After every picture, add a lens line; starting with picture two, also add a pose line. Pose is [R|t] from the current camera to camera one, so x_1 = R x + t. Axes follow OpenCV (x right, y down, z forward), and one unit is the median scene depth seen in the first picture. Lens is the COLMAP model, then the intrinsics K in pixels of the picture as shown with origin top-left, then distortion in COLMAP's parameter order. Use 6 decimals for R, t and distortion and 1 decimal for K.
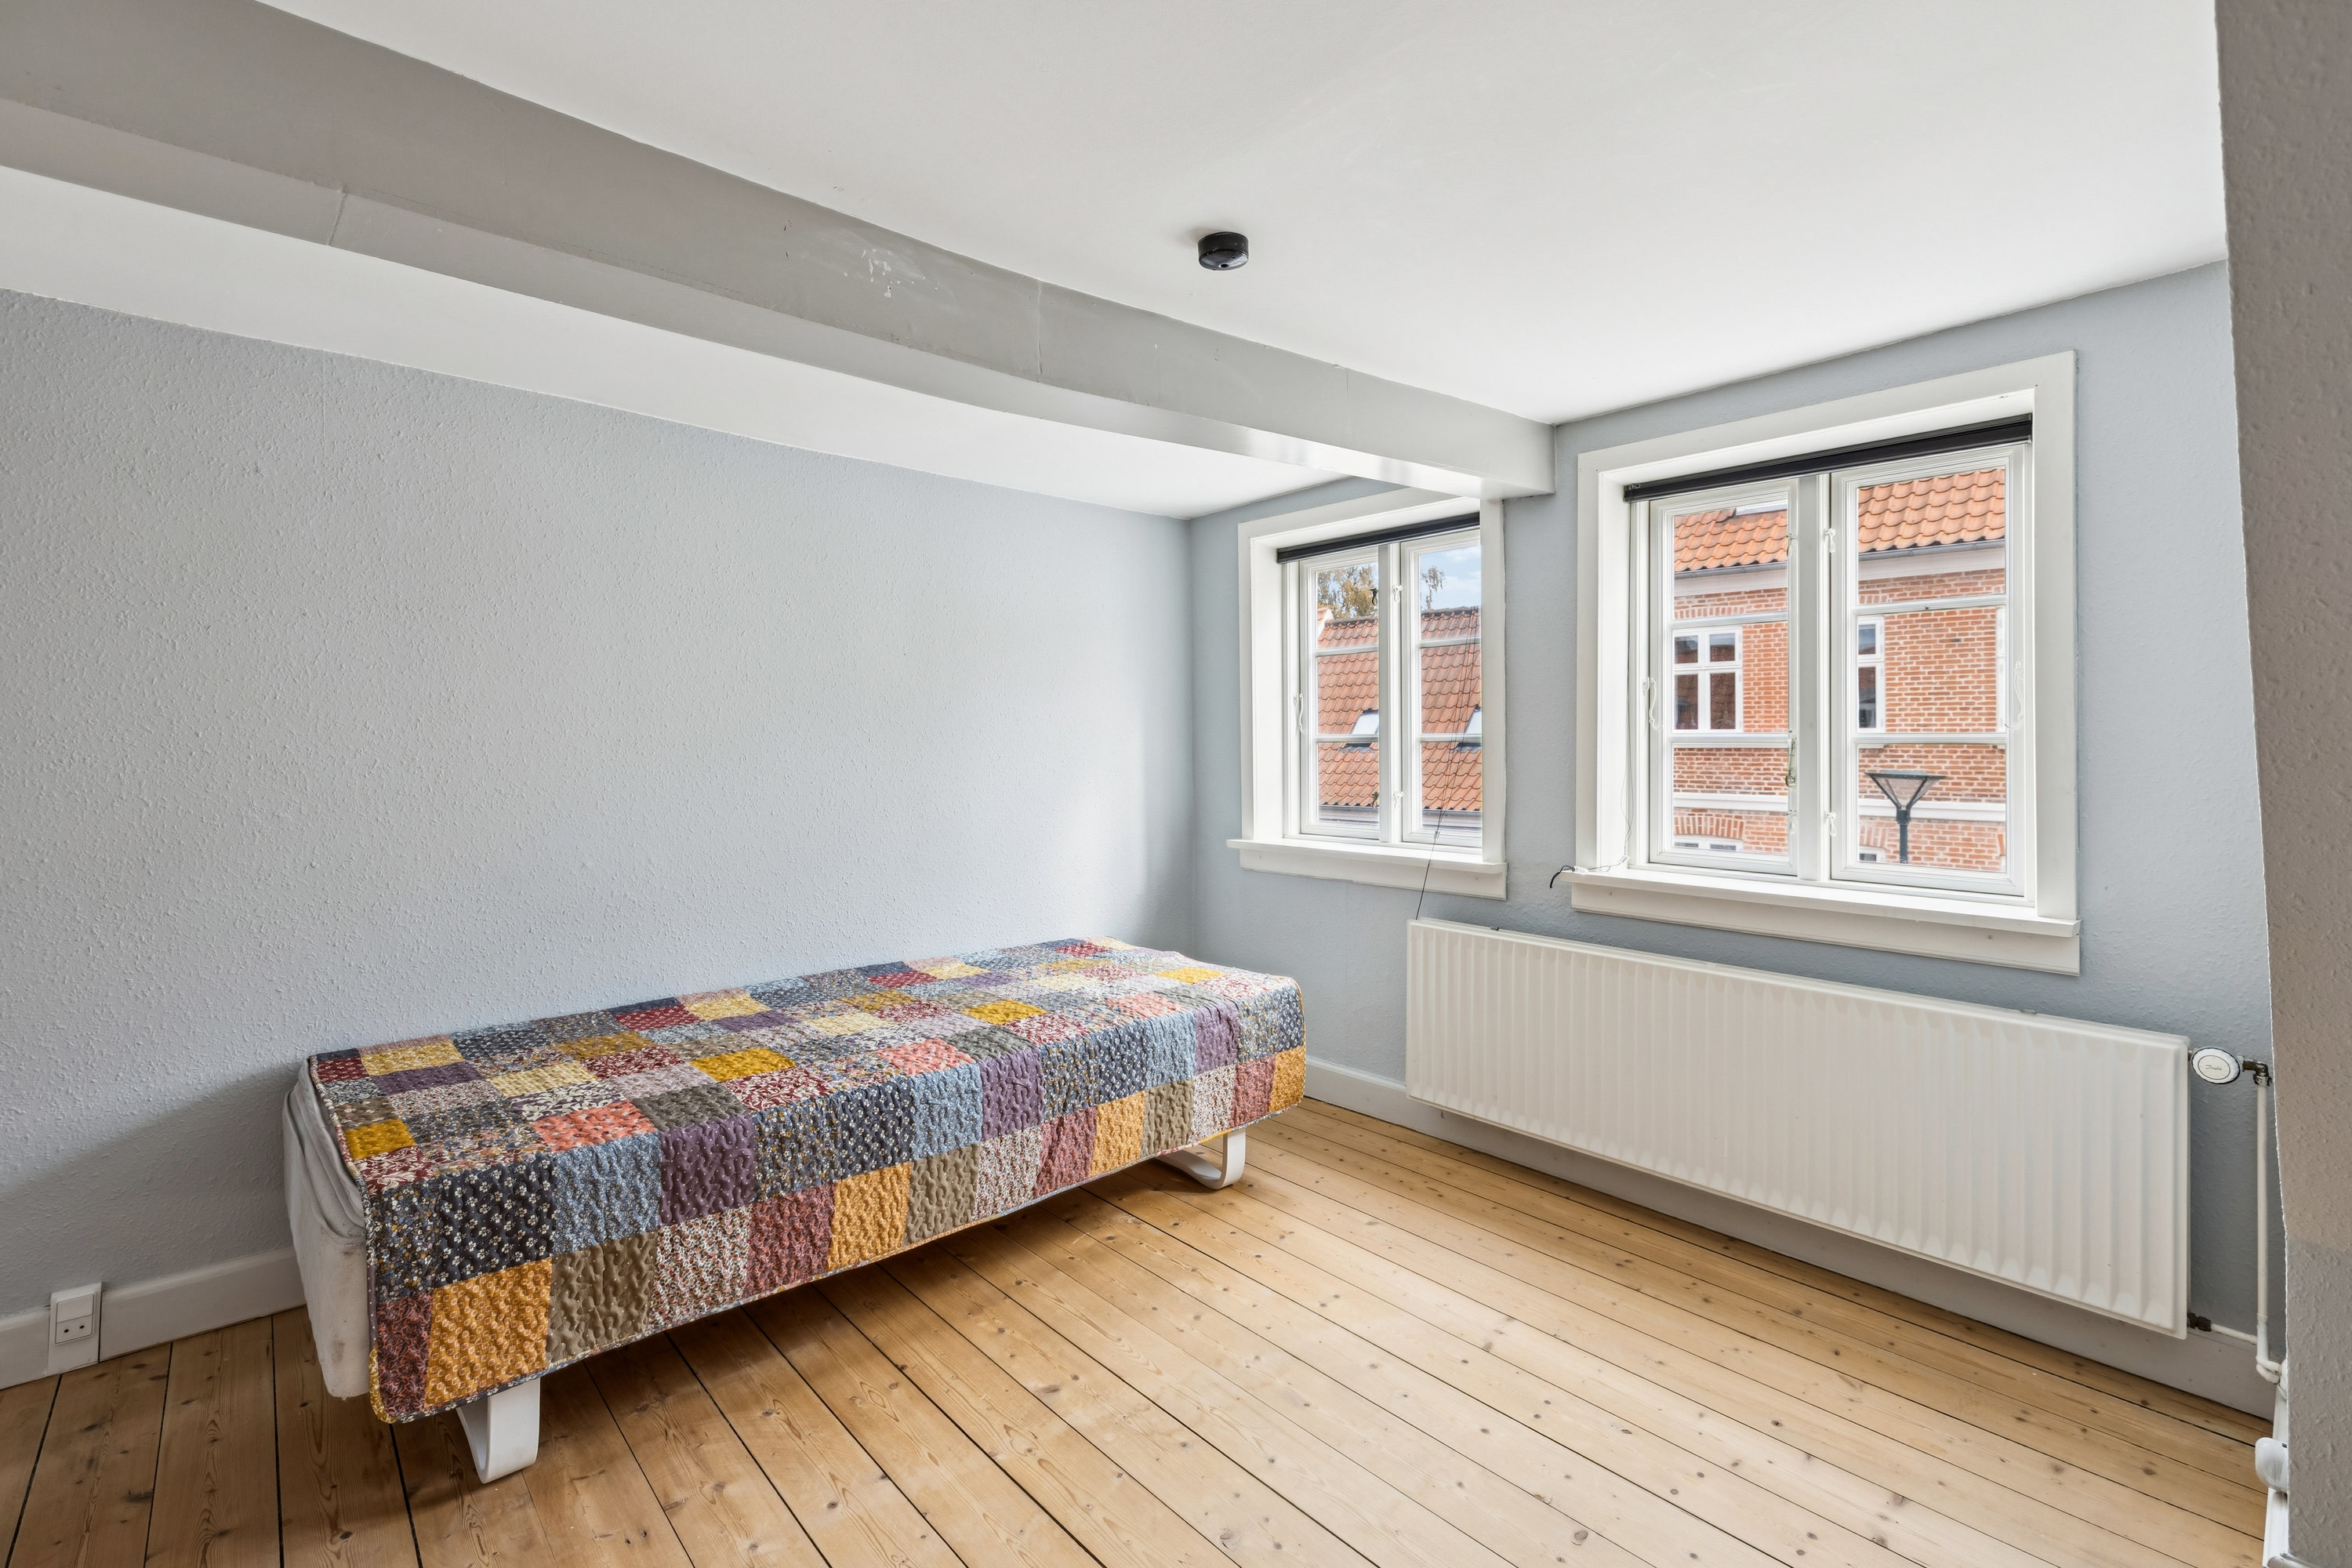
lens RADIAL K [[1084.3, 0, 1181.8], [0, 1084.3, 773.7], [0, 0, 1]] dist [0.011259, 0.000091]
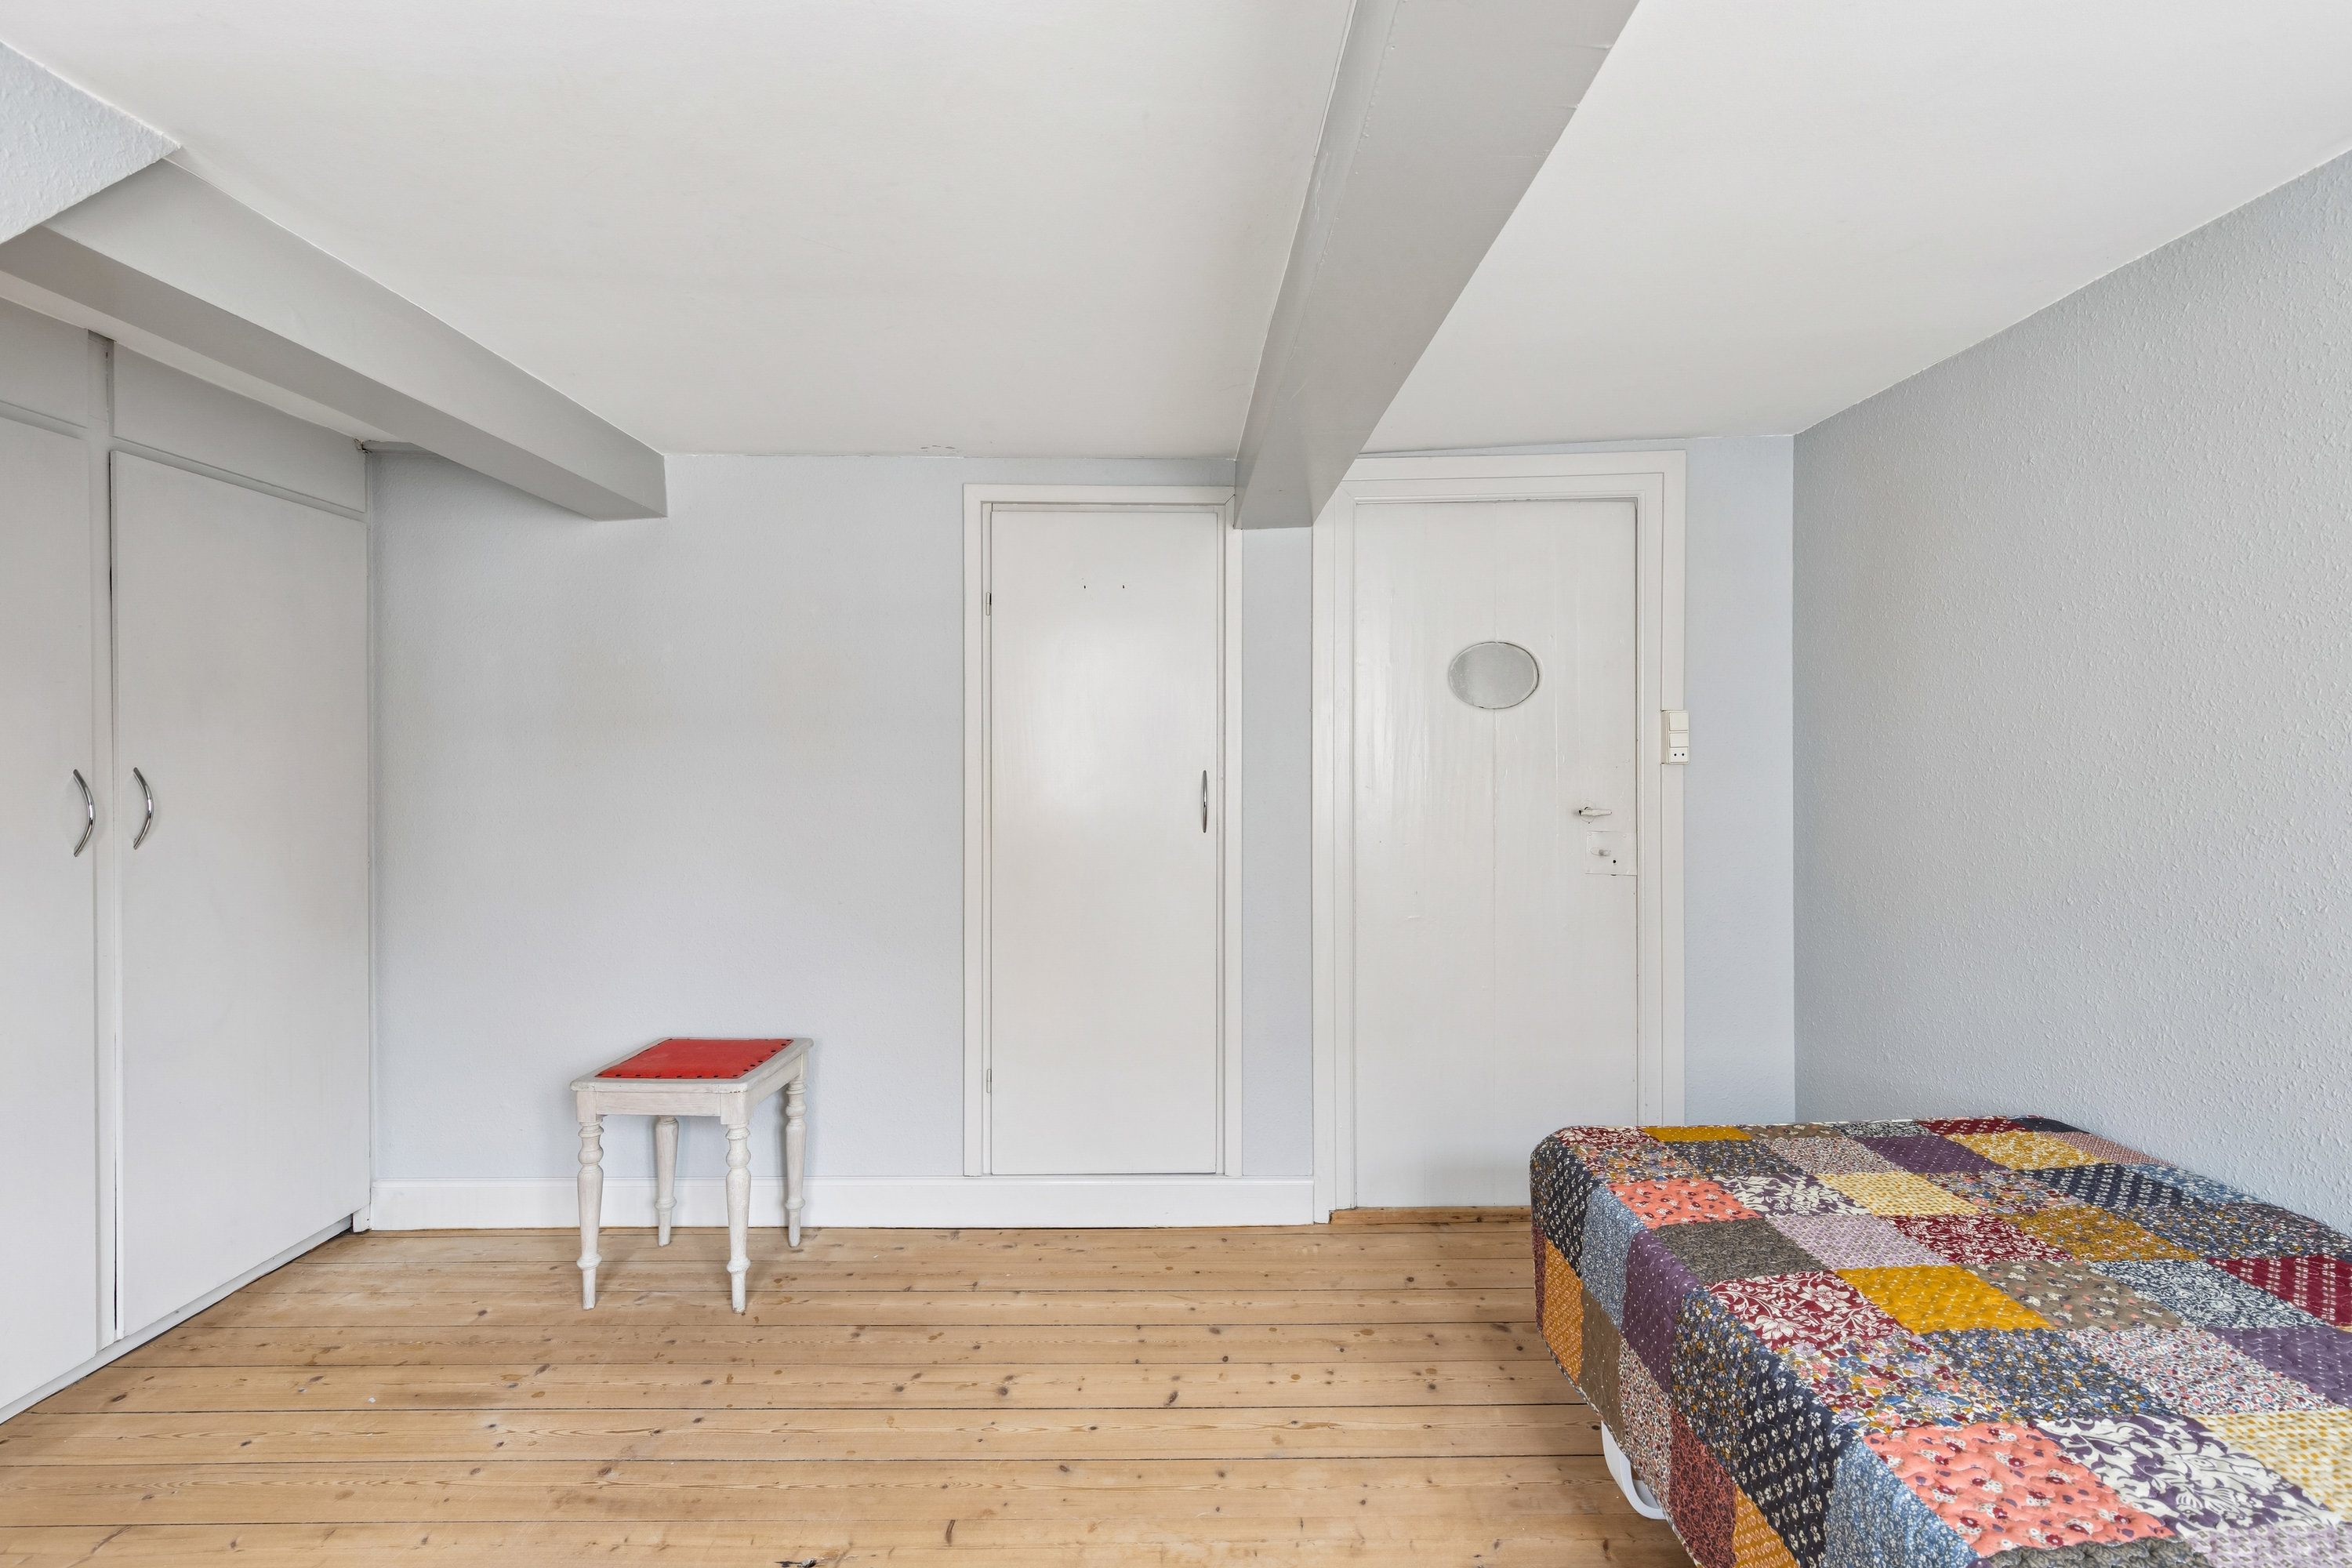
lens RADIAL K [[1084.3, 0, 1181.8], [0, 1084.3, 773.7], [0, 0, 1]] dist [0.011259, 0.000091]
pose [[-0.651977, 0.009275, -0.758182, 0.306587], [-0.016148, 0.999529, 0.026114, -0.027155], [0.758067, 0.029269, -0.651520, 1.033807]]
